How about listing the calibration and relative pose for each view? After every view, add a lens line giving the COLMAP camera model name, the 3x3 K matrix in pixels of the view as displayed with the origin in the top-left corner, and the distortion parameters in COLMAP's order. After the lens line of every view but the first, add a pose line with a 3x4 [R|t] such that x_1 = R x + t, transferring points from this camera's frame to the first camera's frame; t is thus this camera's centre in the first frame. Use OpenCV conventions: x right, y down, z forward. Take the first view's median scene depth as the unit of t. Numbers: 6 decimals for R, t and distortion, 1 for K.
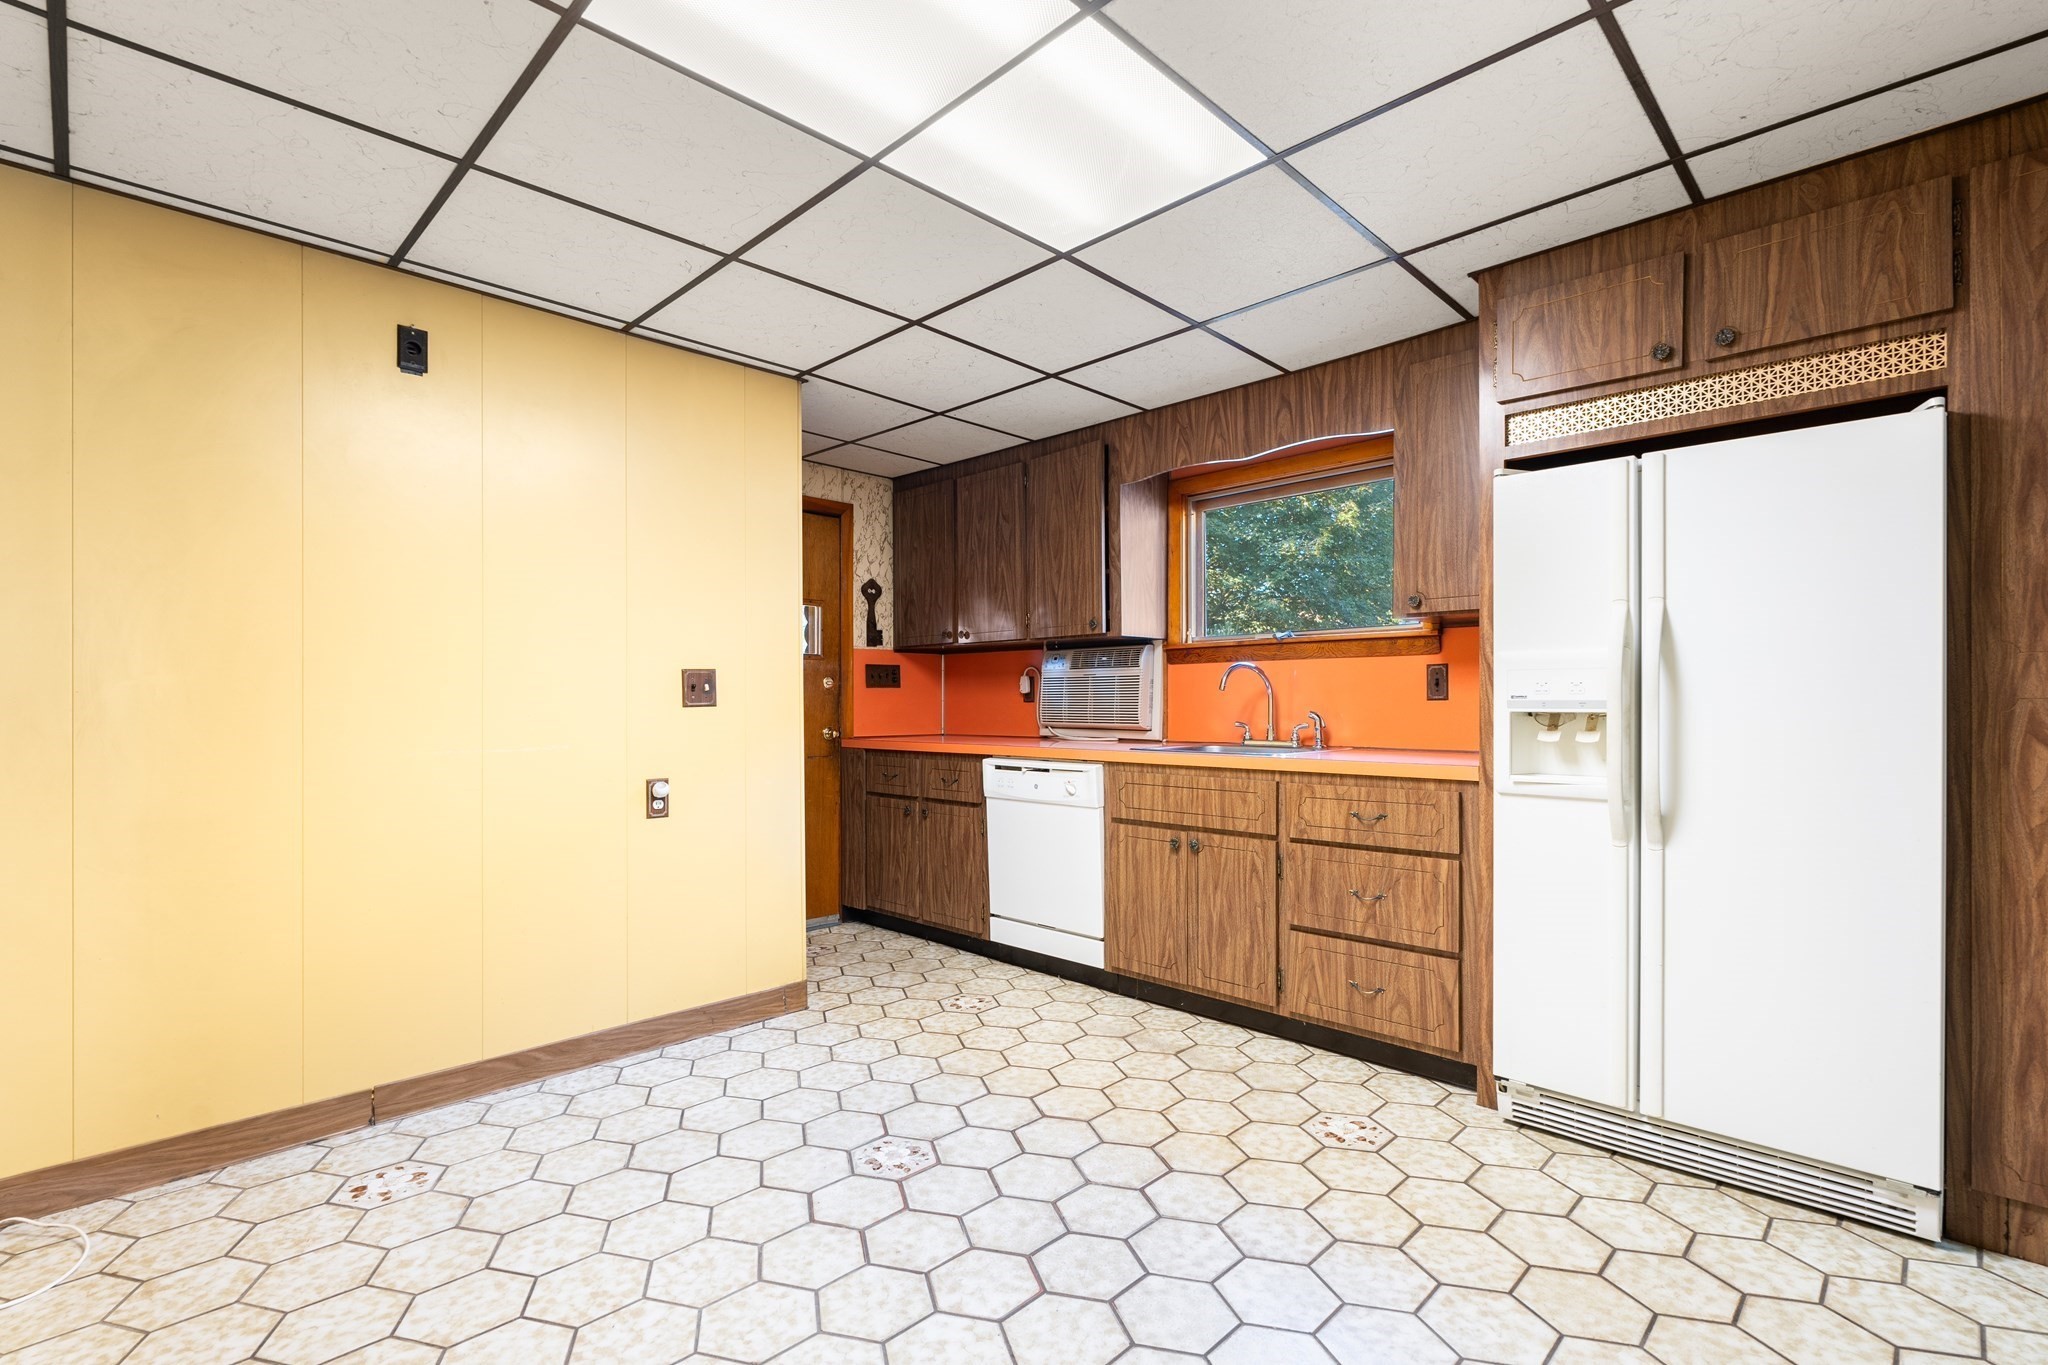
lens RADIAL K [[937.1, 0, 1019.7], [0, 937.1, 701.7], [0, 0, 1]] dist [-0.001481, -0.000830]
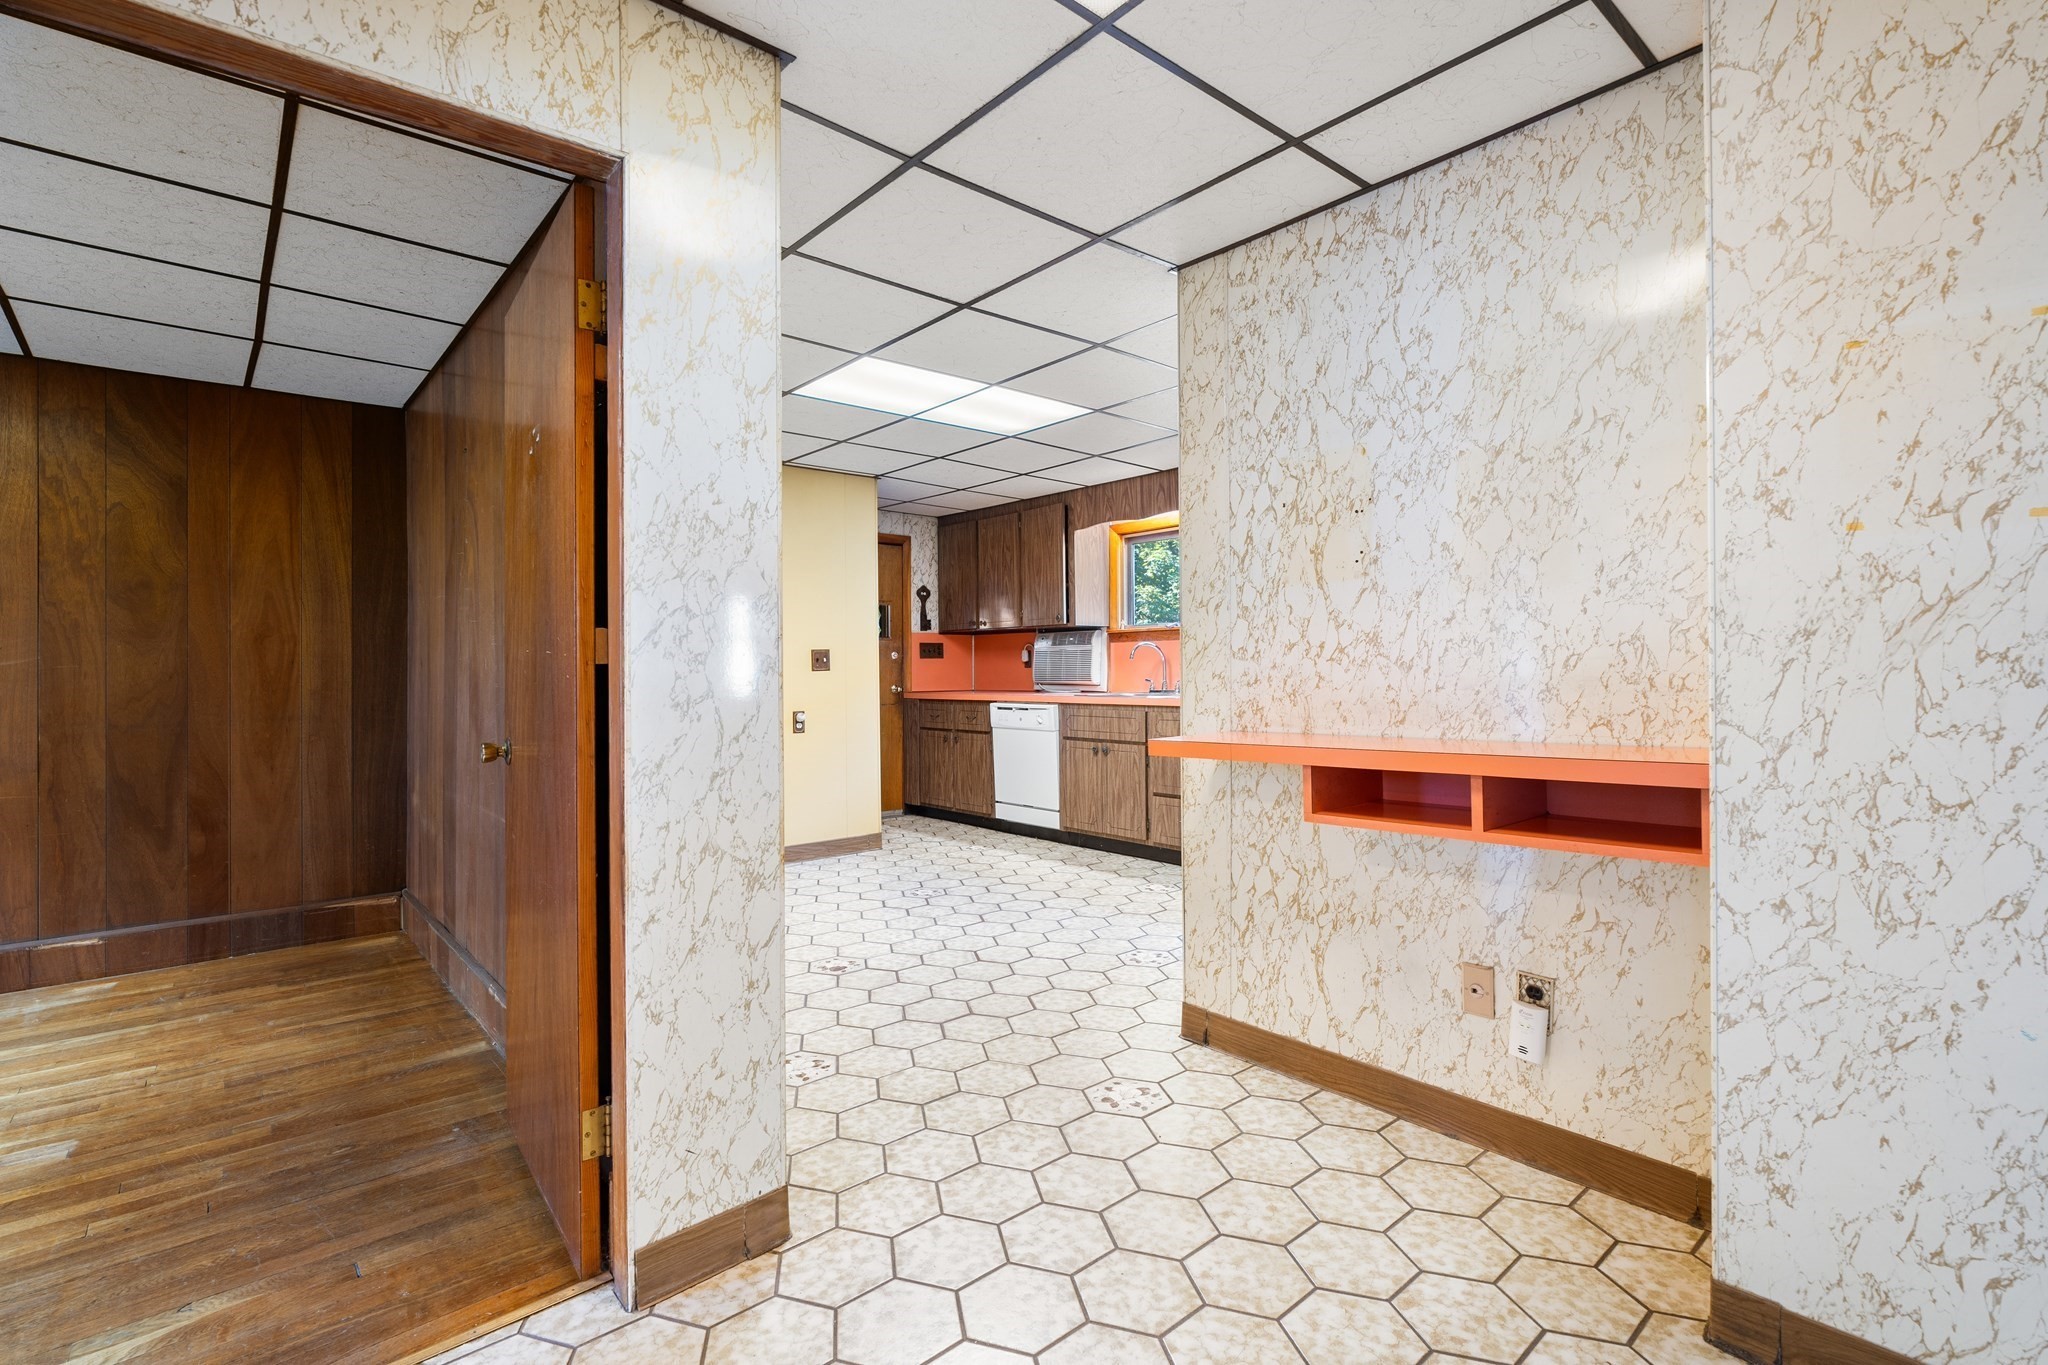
lens RADIAL K [[941.1, 0, 1027.9], [0, 941.1, 663.1], [0, 0, 1]] dist [-0.000986, 0.000405]
pose [[0.997664, -0.005033, -0.068126, 0.158801], [0.004616, 0.999970, -0.006276, 0.003748], [0.068155, 0.005947, 0.997657, -0.702285]]
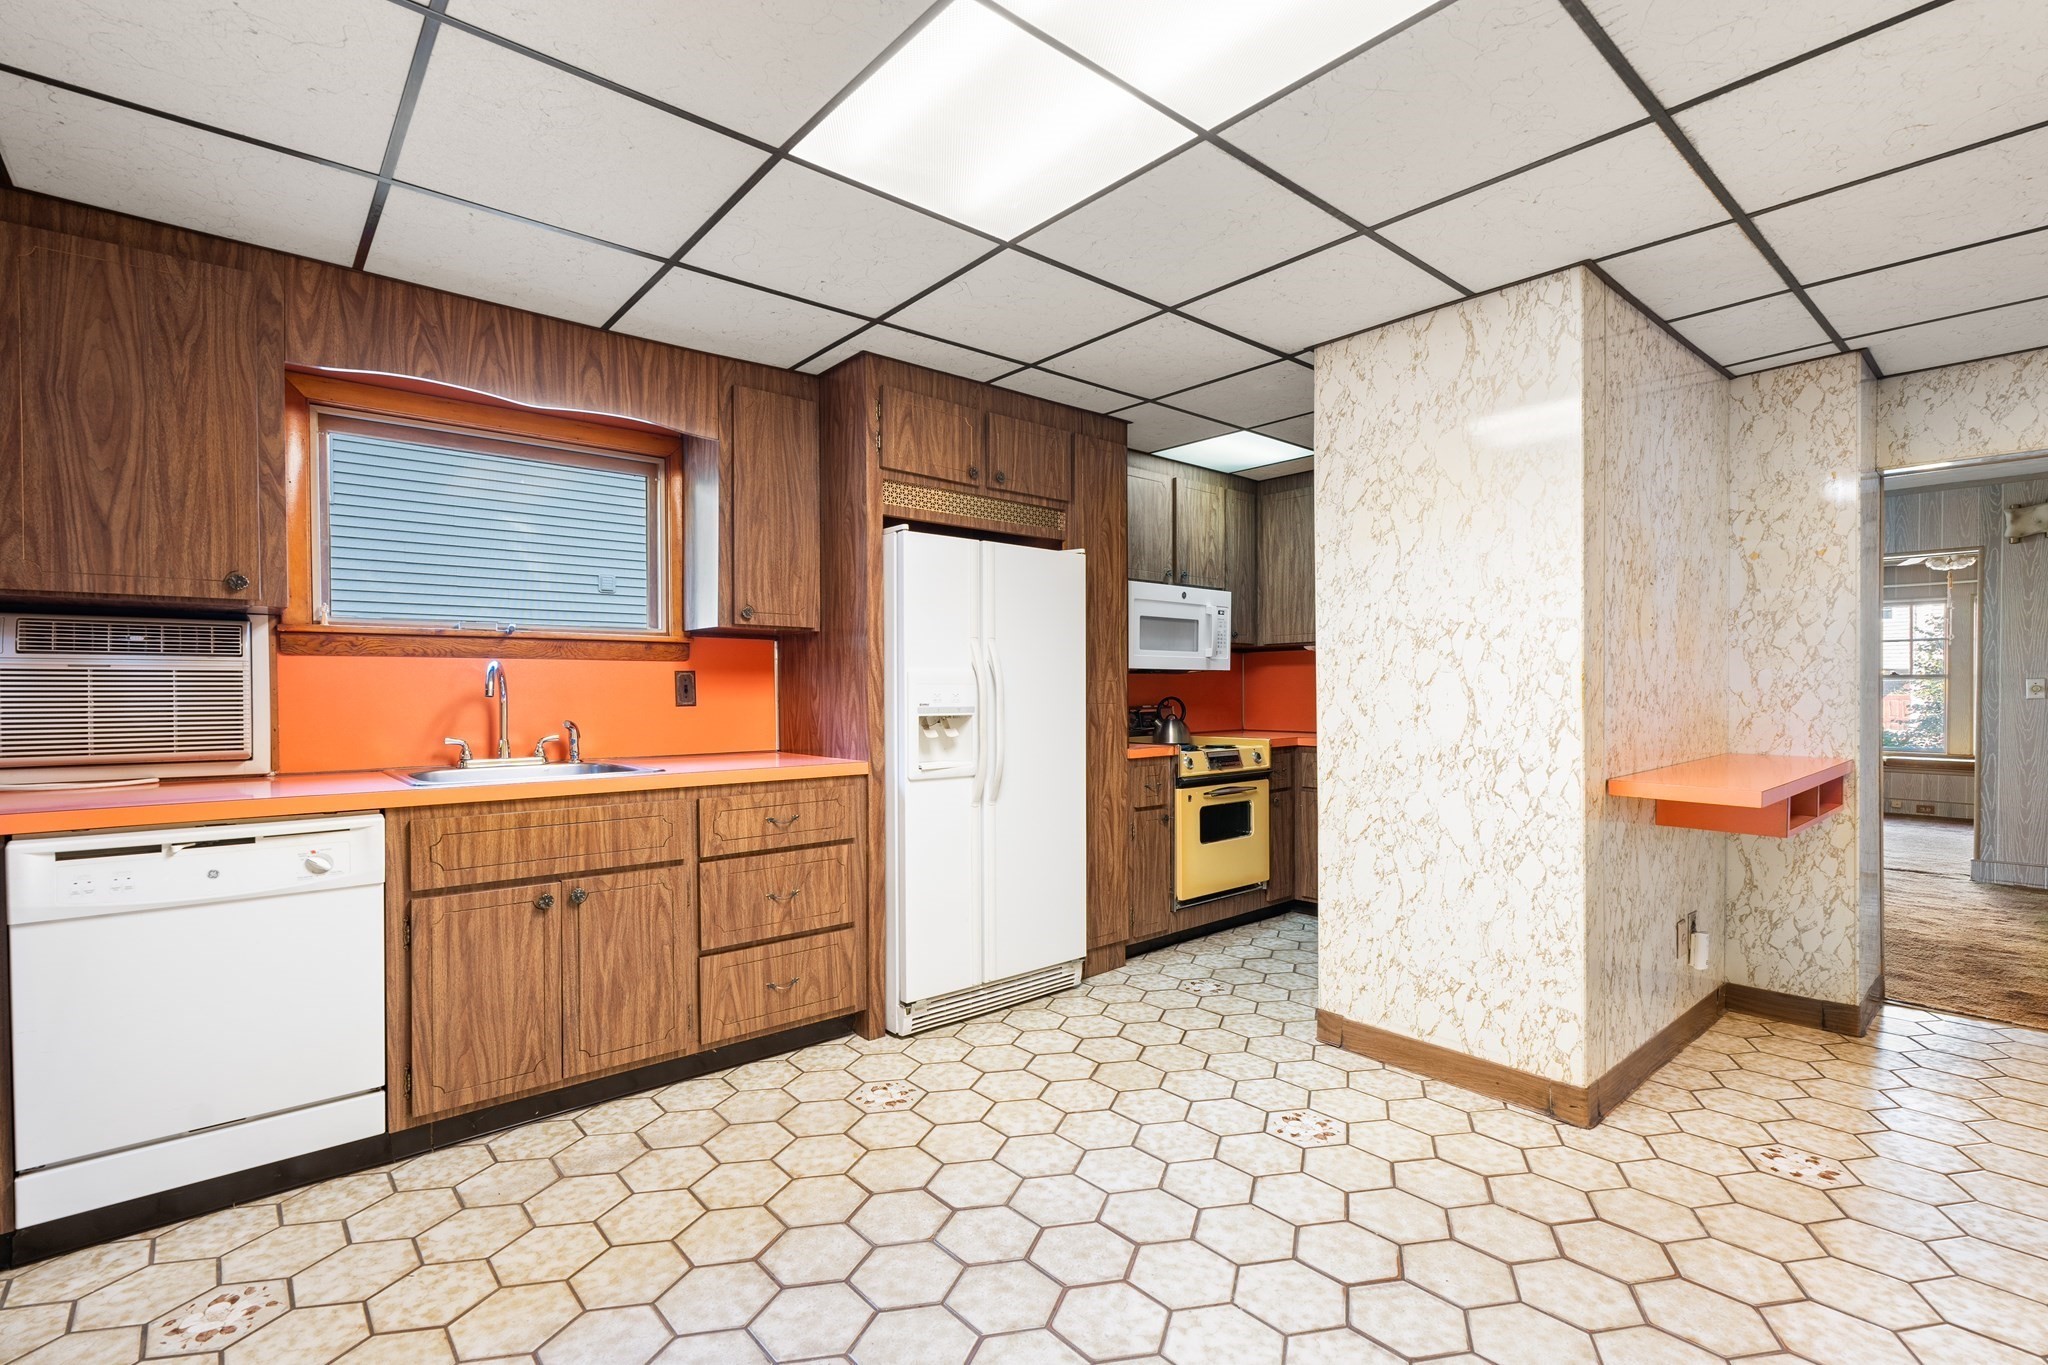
lens RADIAL K [[937.1, 0, 1019.7], [0, 937.1, 701.7], [0, 0, 1]] dist [-0.001481, -0.000830]
pose [[0.077354, -0.009129, 0.996962, -0.546761], [0.001617, 0.999958, 0.009031, -0.015082], [-0.997002, 0.000914, 0.077366, 0.553616]]
